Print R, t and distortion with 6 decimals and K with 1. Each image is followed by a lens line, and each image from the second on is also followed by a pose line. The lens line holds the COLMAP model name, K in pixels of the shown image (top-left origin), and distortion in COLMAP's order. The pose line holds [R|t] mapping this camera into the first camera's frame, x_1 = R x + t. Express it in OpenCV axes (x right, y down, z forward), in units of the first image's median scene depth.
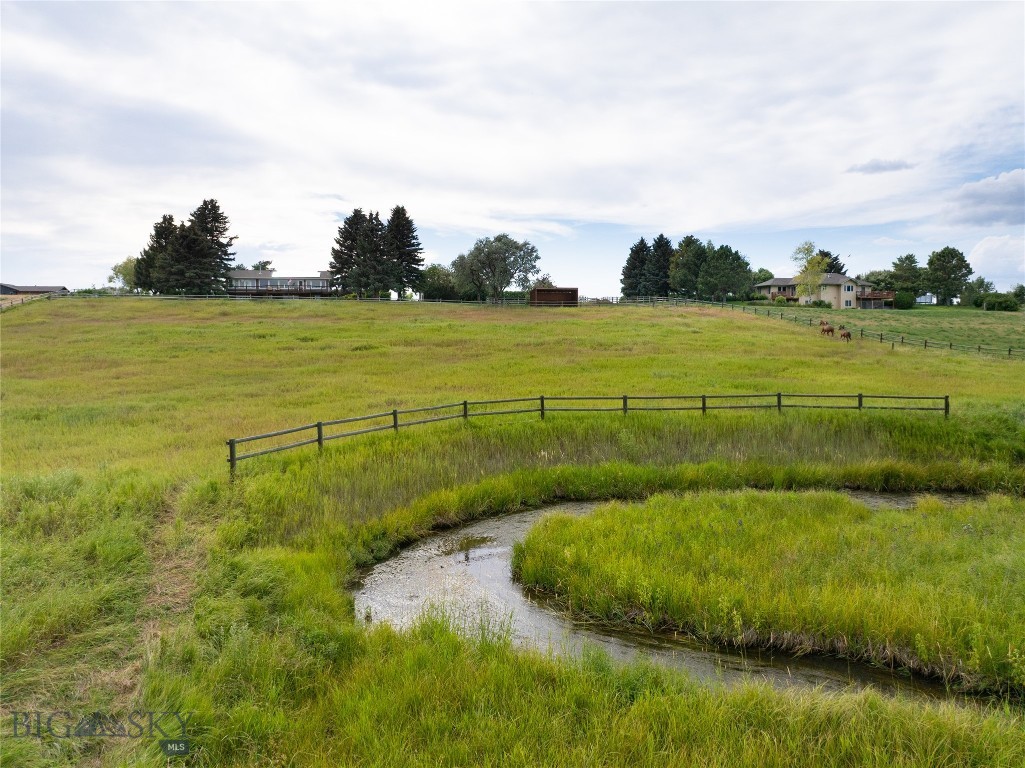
lens RADIAL K [[727.3, 0, 511.2], [0, 727.3, 385.9], [0, 0, 1]] dist [-0.046460, 0.019193]
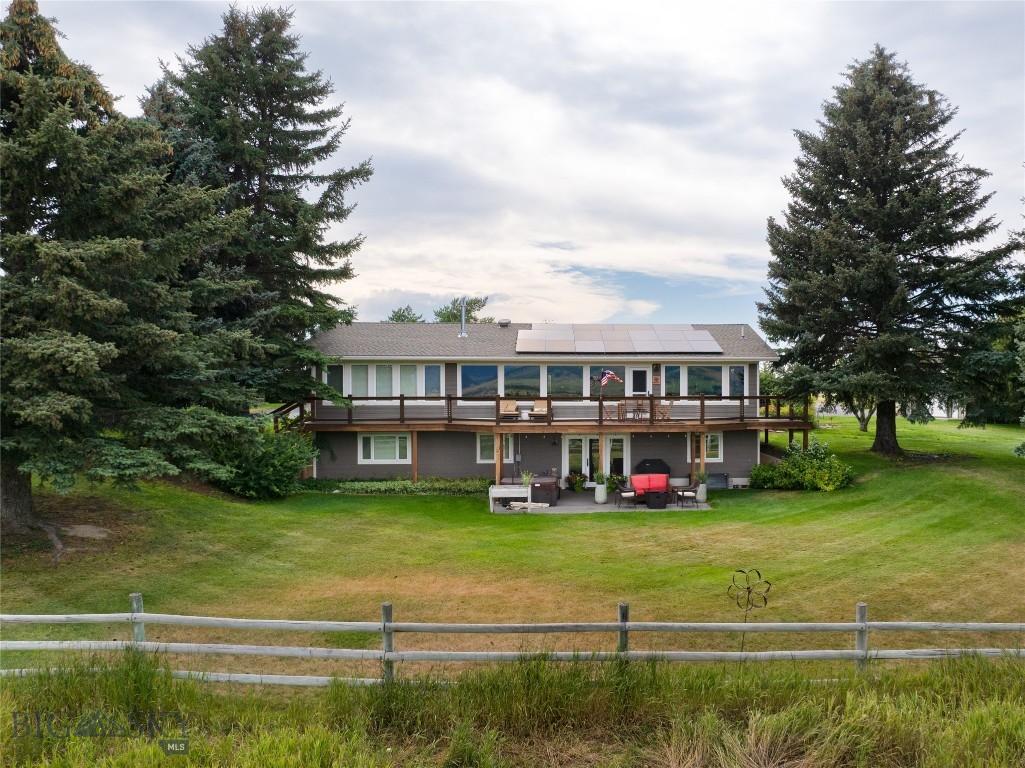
lens RADIAL K [[727.3, 0, 512.7], [0, 727.3, 384.1], [0, 0, 1]] dist [-0.046460, 0.019193]
pose [[0.941634, 0.012729, -0.336396, -0.260449], [-0.038515, 0.996797, -0.070093, -0.127527], [0.334427, 0.078958, 0.939108, 0.804519]]
